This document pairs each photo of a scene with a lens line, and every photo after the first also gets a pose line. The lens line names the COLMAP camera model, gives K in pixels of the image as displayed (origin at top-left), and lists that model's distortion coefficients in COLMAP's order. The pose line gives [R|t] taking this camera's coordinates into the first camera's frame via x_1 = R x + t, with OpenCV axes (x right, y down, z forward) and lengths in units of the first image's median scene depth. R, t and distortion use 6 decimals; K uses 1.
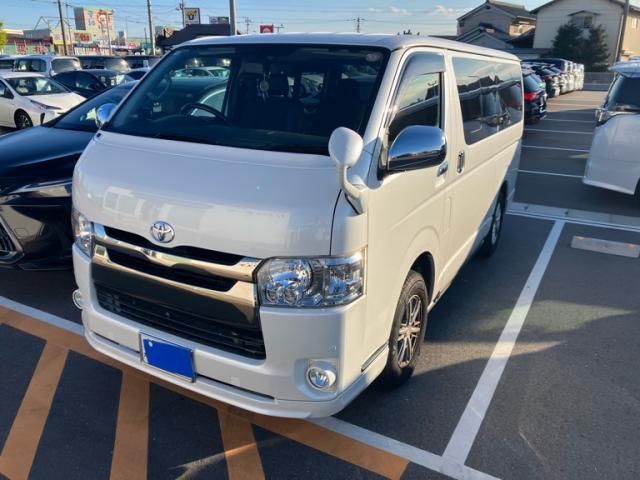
lens RADIAL K [[534.7, 0, 320.0], [0, 534.7, 240.0], [0, 0, 1]] dist [-0.002129, 0.000111]
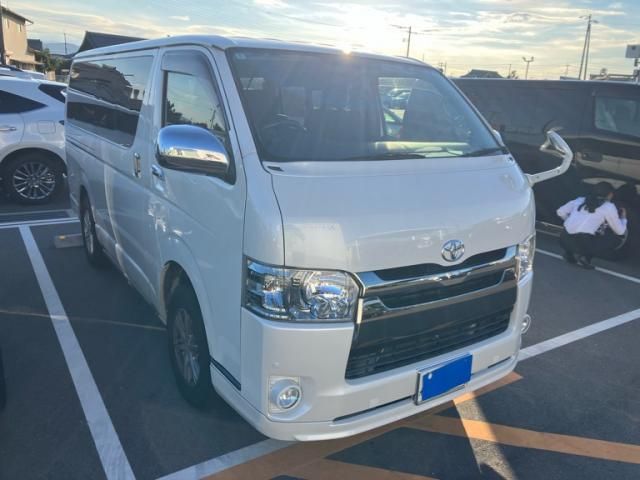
lens RADIAL K [[534.7, 0, 320.0], [0, 534.7, 240.0], [0, 0, 1]] dist [-0.002129, 0.000111]
pose [[0.447693, -0.223082, 0.865913, -1.153562], [0.232326, 0.964143, 0.128272, -0.199286], [-0.863479, 0.143747, 0.483468, 0.674714]]
